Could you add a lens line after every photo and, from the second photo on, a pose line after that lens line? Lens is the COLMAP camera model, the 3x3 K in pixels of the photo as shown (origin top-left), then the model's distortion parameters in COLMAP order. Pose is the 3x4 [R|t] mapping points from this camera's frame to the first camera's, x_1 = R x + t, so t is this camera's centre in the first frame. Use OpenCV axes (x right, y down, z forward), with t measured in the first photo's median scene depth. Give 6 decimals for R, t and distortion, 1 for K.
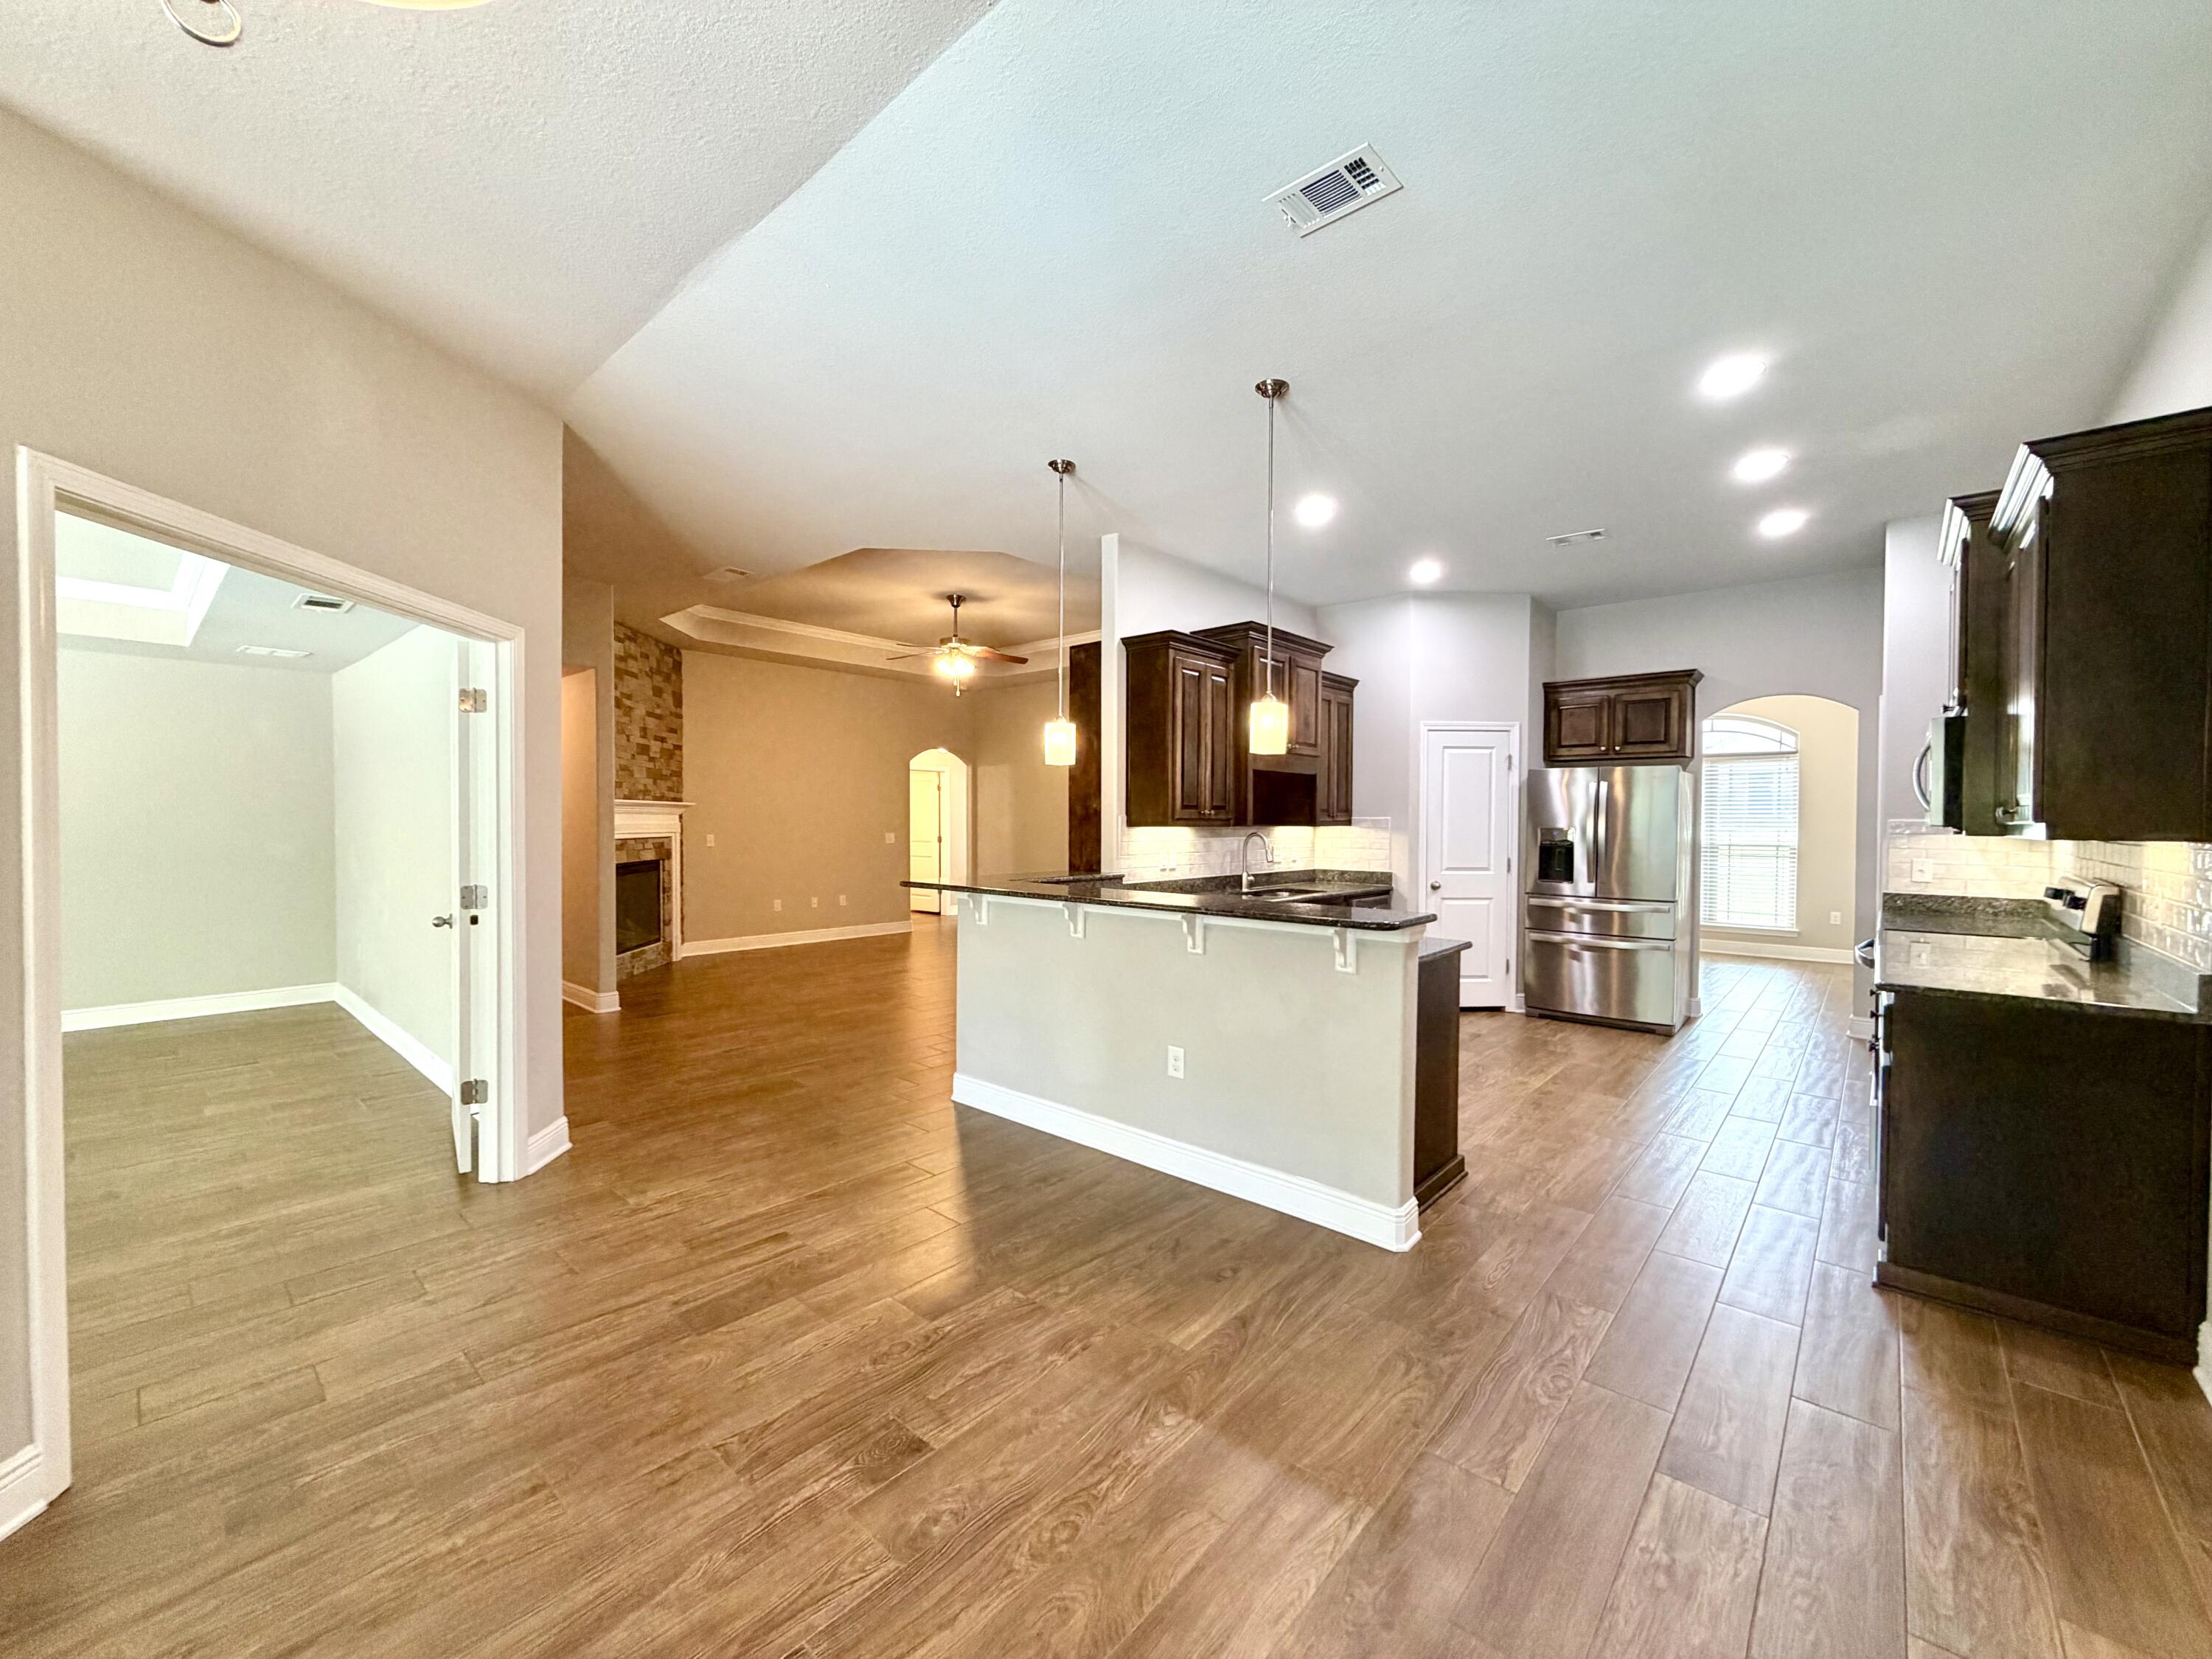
lens RADIAL K [[882.1, 0, 1099.1], [0, 882.1, 834.3], [0, 0, 1]] dist [0.002041, 0.000389]
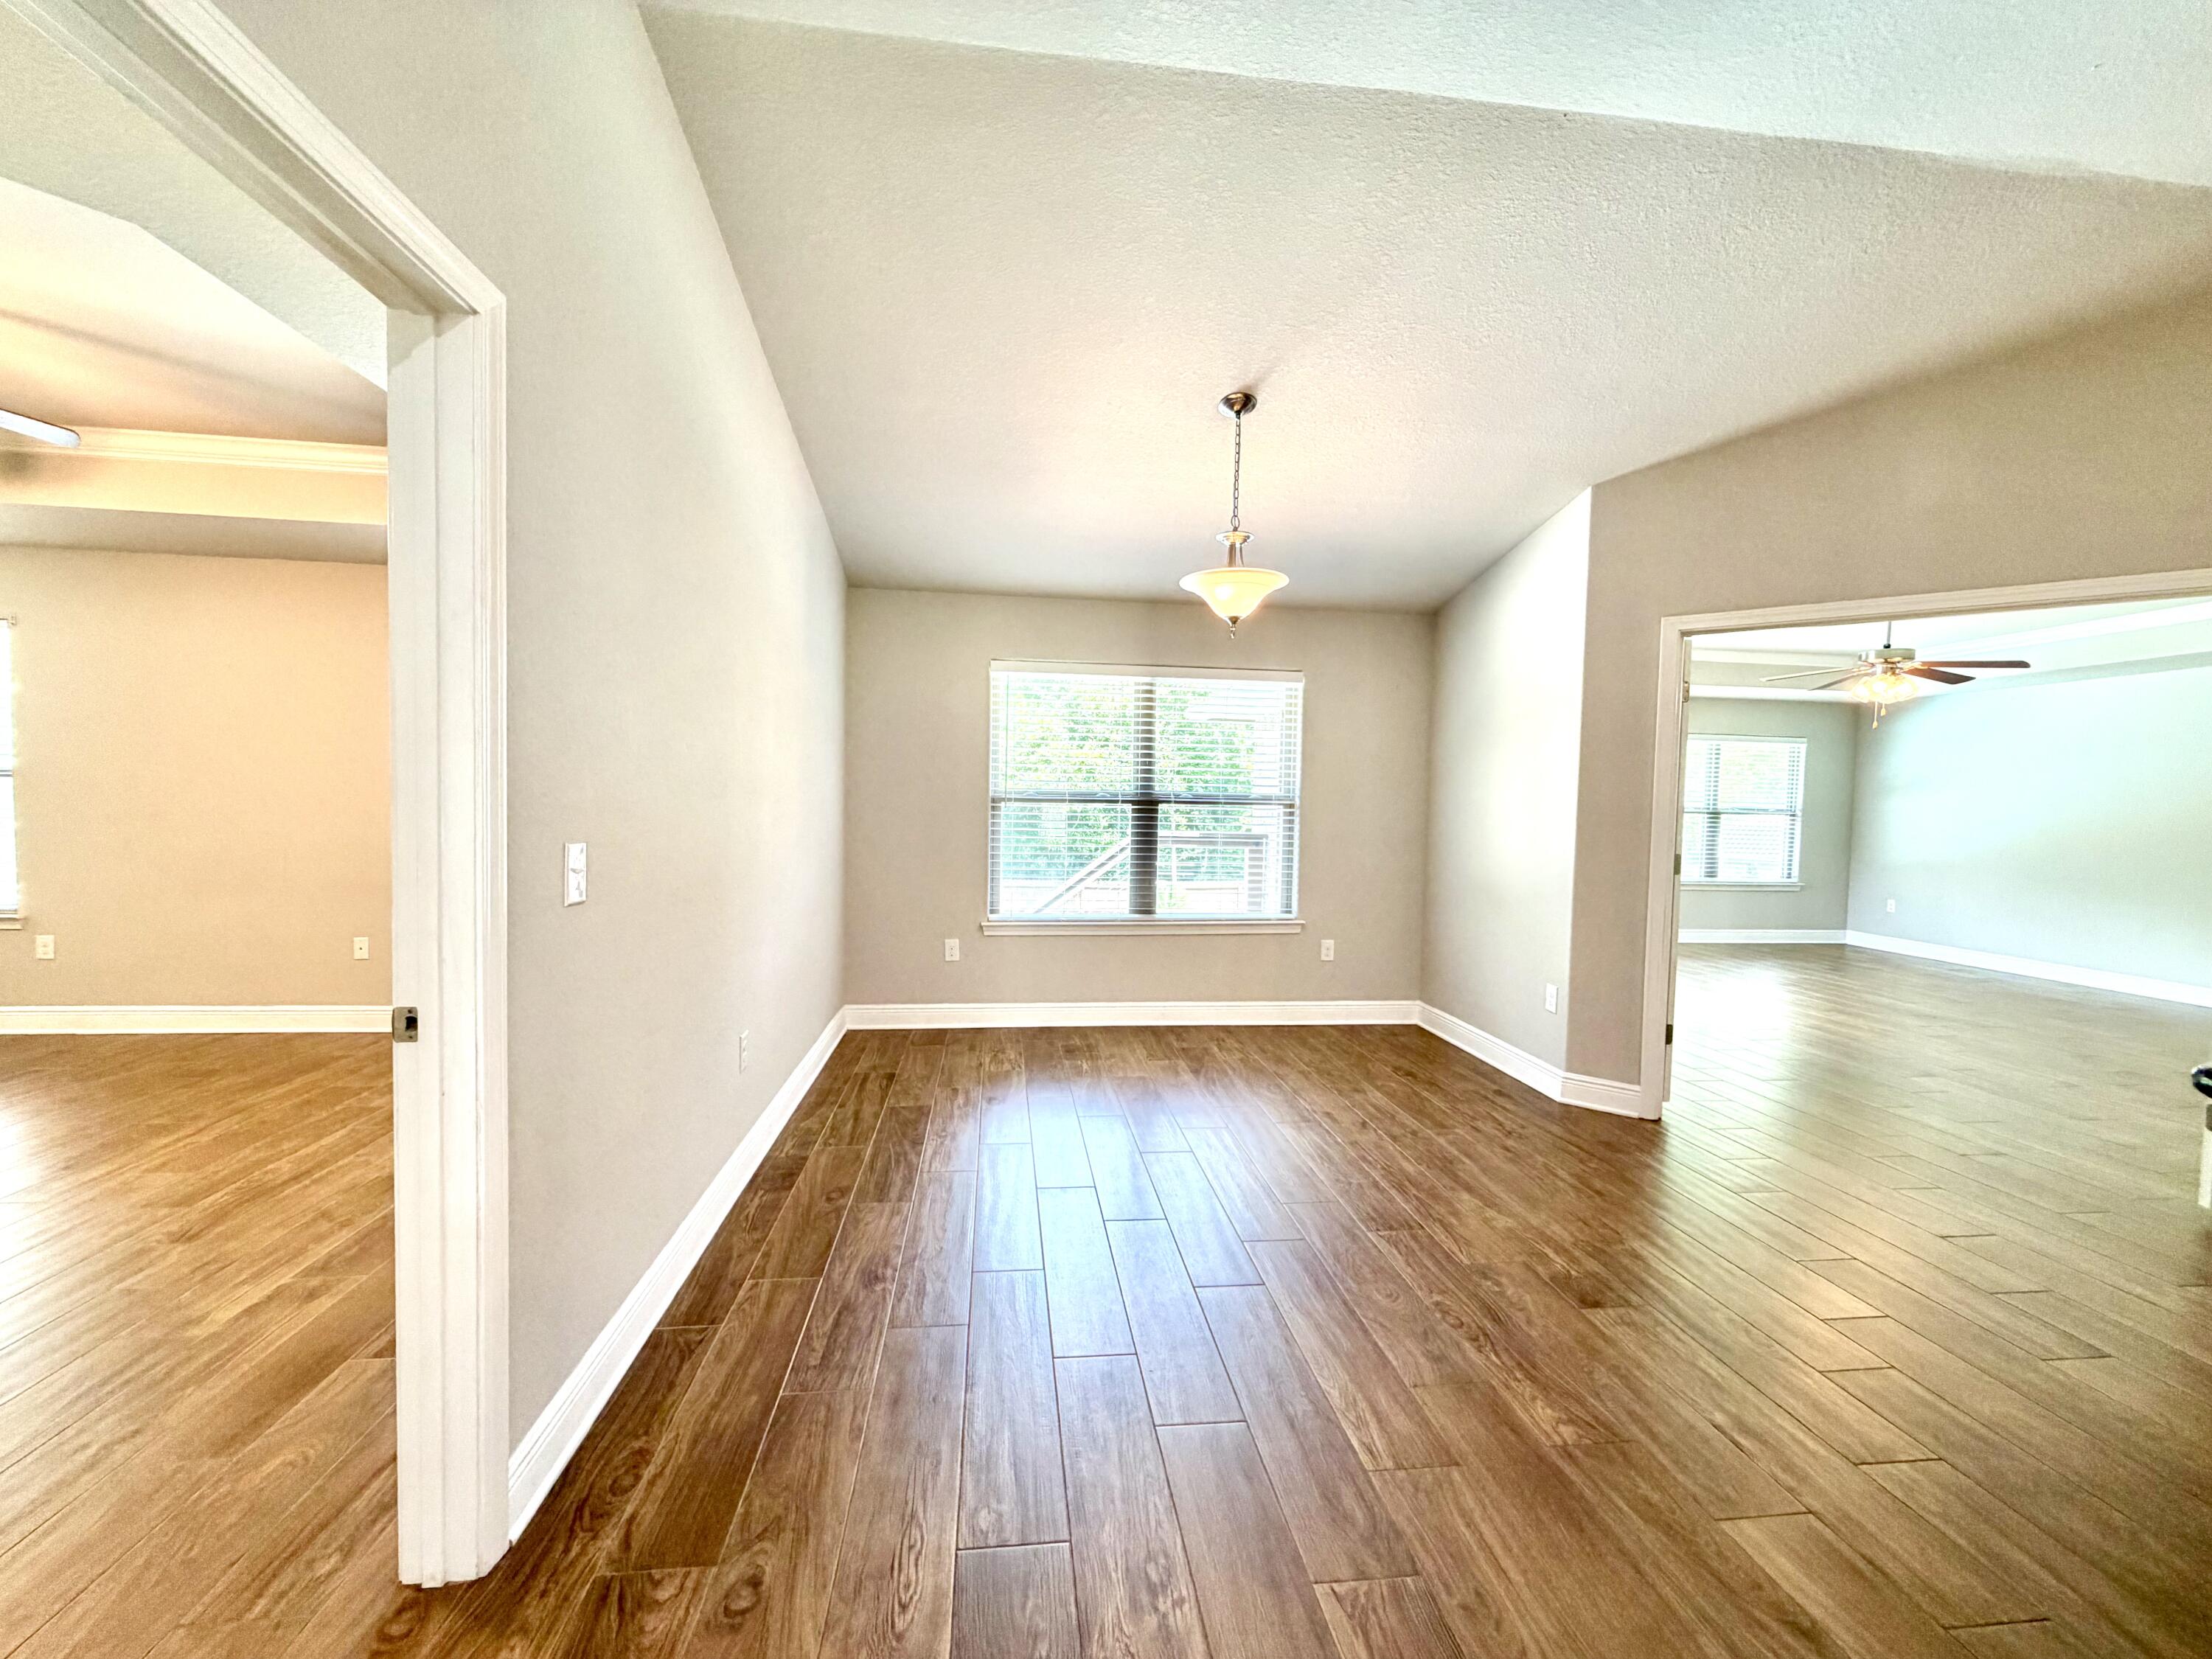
lens RADIAL K [[883.7, 0, 1098.3], [0, 883.7, 834.1], [0, 0, 1]] dist [0.000517, 0.000493]
pose [[-0.667053, 0.009299, -0.744952, 0.427561], [-0.040260, 0.998011, 0.048508, 0.010460], [0.743921, 0.062350, -0.665352, 0.481050]]
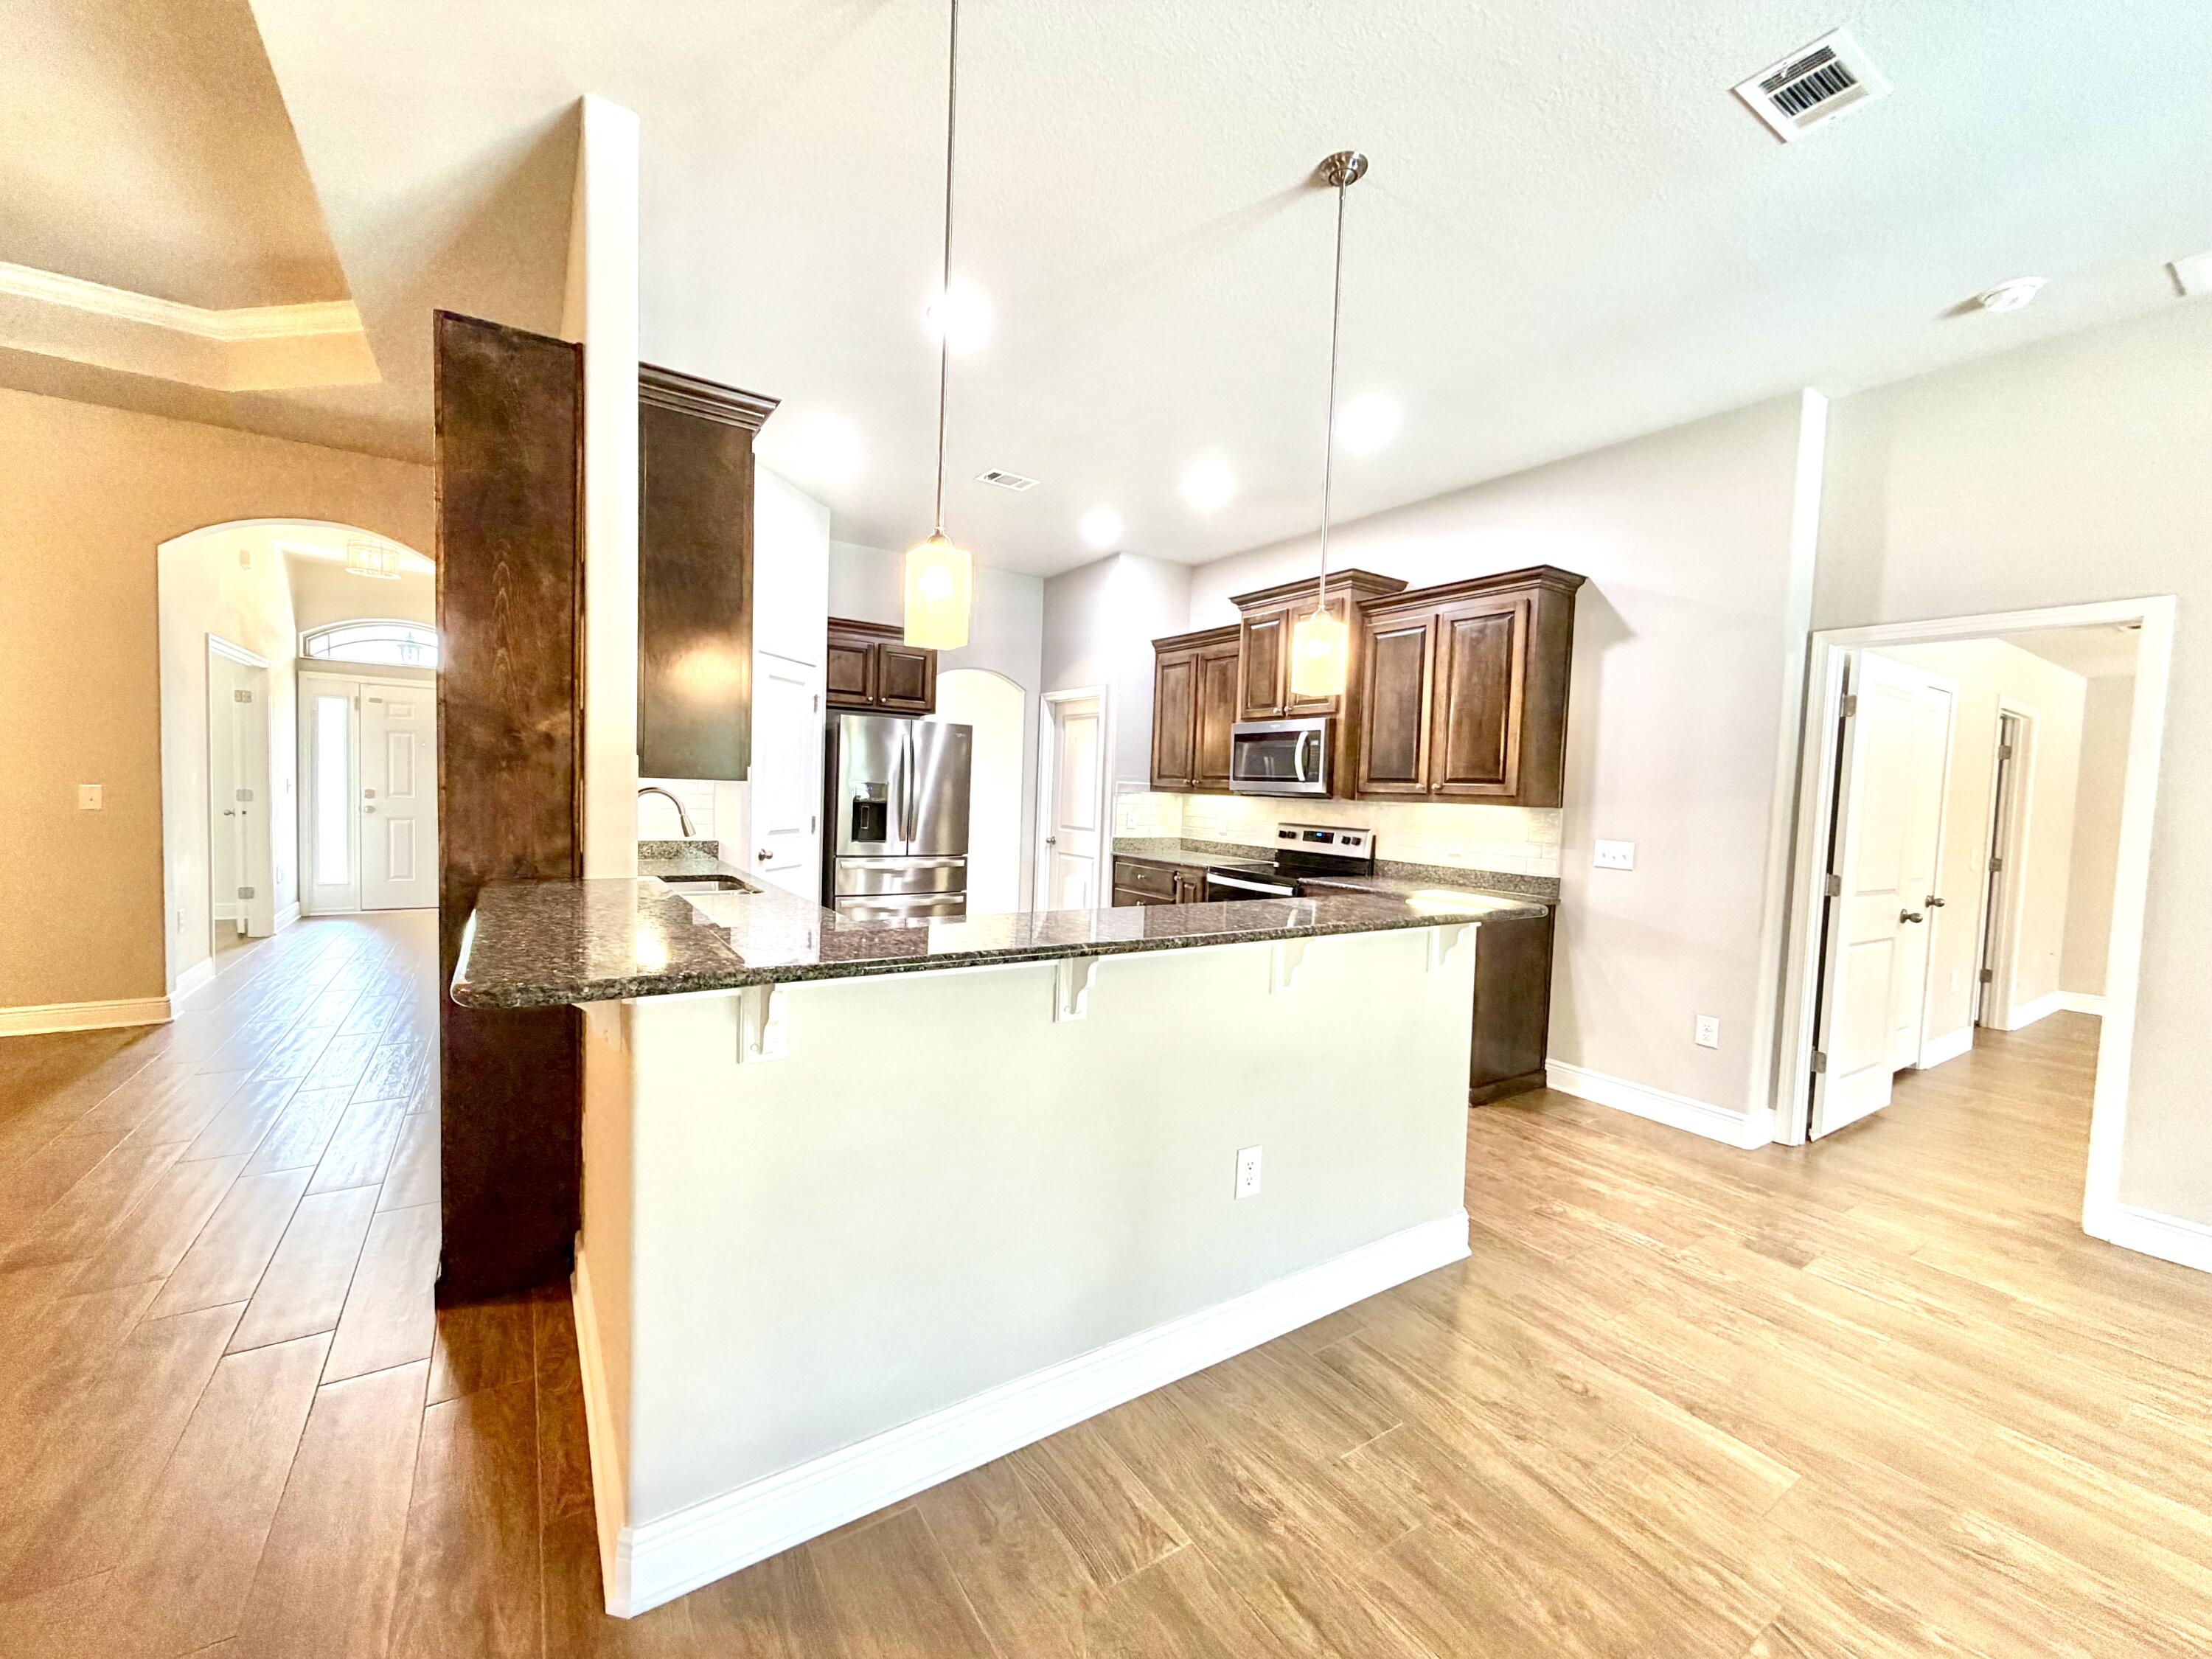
lens RADIAL K [[882.1, 0, 1099.1], [0, 882.1, 834.3], [0, 0, 1]] dist [0.002041, 0.000389]
pose [[0.255332, -0.048517, 0.965635, -0.358956], [-0.017652, 0.998340, 0.054827, -0.009104], [-0.966692, -0.031045, 0.254051, 0.640760]]
